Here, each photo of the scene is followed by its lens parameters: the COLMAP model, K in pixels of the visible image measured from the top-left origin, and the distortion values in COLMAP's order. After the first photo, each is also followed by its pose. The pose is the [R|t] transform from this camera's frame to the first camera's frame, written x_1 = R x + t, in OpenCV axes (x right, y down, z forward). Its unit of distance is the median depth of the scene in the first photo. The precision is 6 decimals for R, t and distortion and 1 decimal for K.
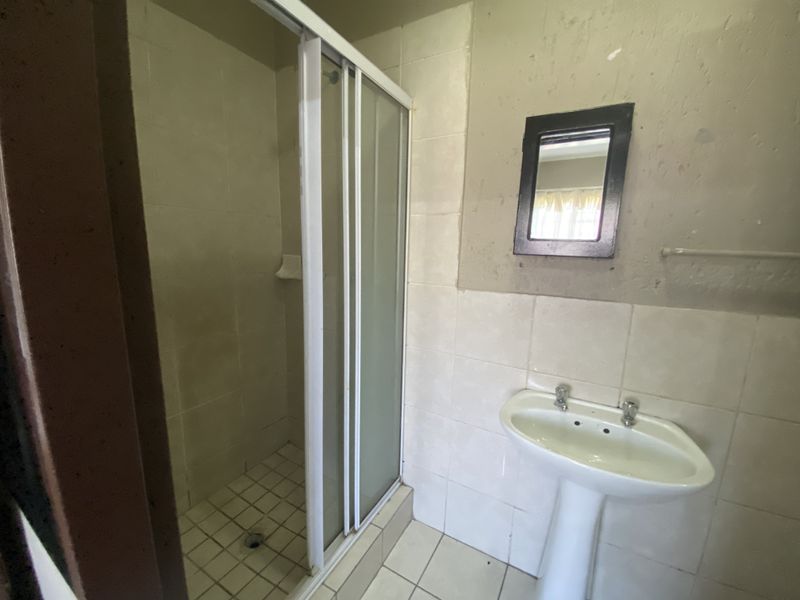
lens RADIAL K [[316.3, 0, 392.1], [0, 316.3, 313.2], [0, 0, 1]] dist [-0.013706, -0.007543]
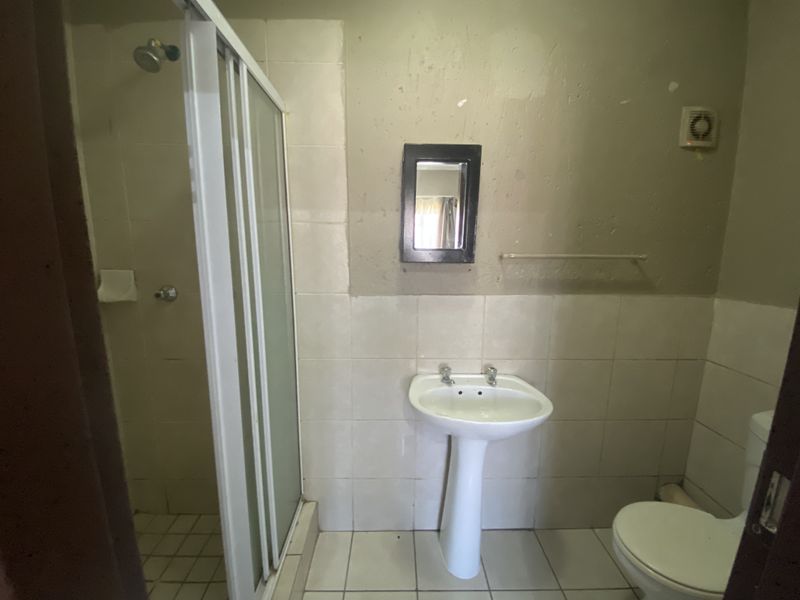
lens RADIAL K [[316.3, 0, 401.7], [0, 316.3, 315.6], [0, 0, 1]] dist [-0.013706, -0.007543]
pose [[0.849183, -0.127975, 0.512358, -0.231529], [0.121051, 0.991532, 0.047030, -0.048315], [-0.514038, 0.022084, 0.857483, 0.025013]]
